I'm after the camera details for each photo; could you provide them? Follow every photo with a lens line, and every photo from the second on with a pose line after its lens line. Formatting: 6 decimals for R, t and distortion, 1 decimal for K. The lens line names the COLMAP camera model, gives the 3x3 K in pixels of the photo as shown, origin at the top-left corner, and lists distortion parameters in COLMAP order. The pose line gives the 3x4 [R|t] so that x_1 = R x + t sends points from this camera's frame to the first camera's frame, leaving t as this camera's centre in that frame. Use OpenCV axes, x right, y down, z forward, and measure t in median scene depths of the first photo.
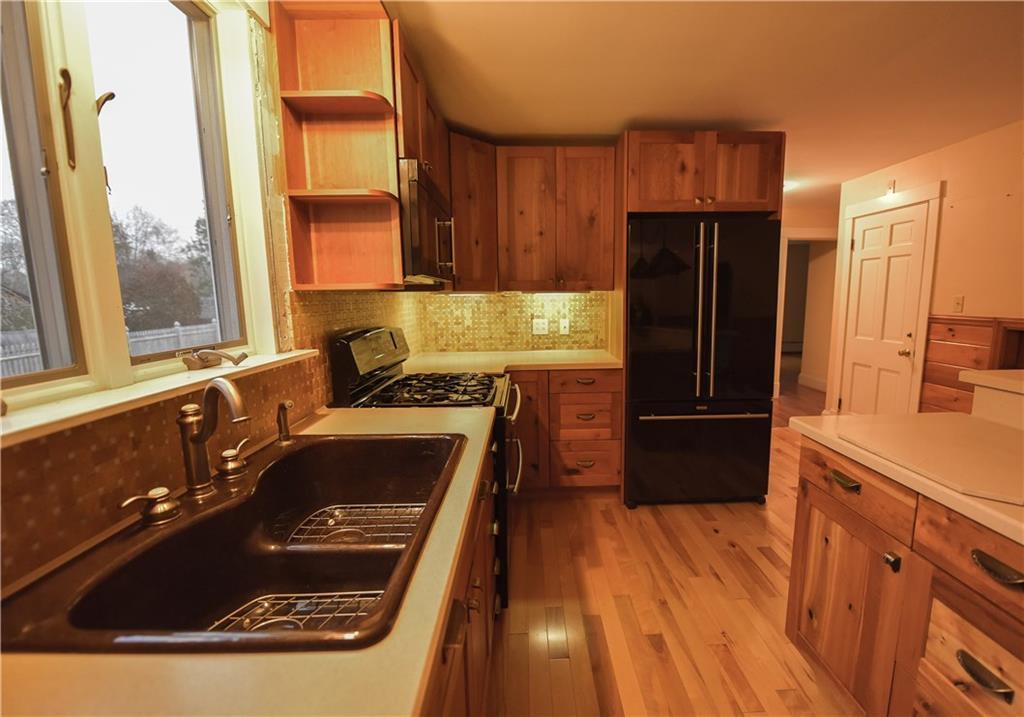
lens RADIAL K [[463.9, 0, 515.9], [0, 463.9, 359.6], [0, 0, 1]] dist [-0.000608, -0.000102]
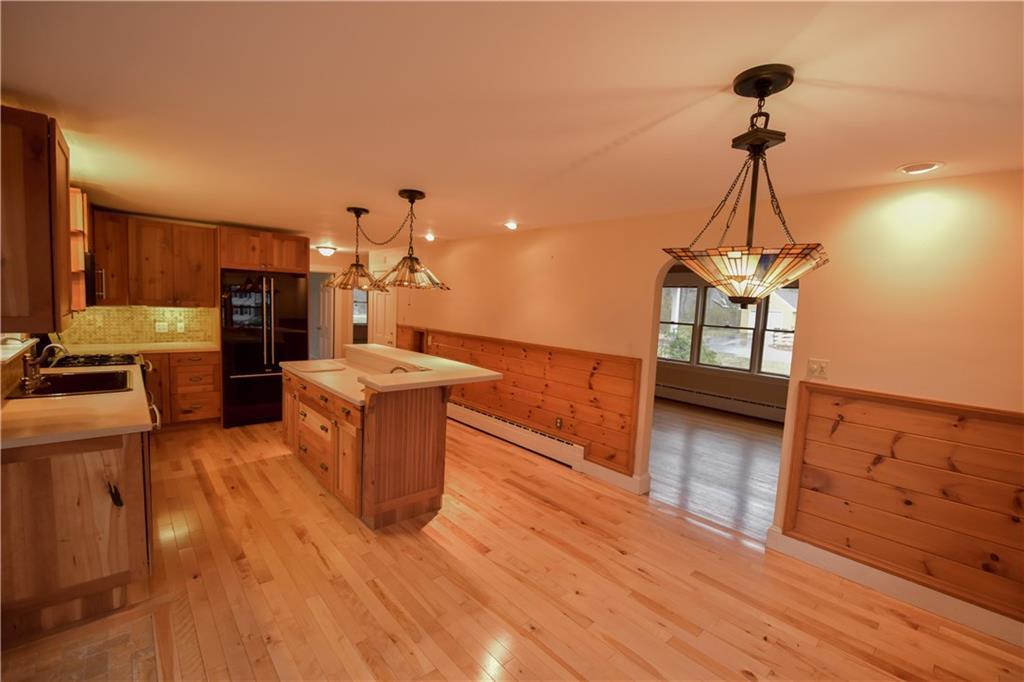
lens RADIAL K [[420.7, 0, 511.9], [0, 420.7, 340.0], [0, 0, 1]] dist [-0.020133, -0.000409]
pose [[0.719853, -0.008013, 0.694080, -0.078272], [0.035417, 0.999055, -0.025198, 0.055875], [-0.693222, 0.042721, 0.719457, -0.955216]]
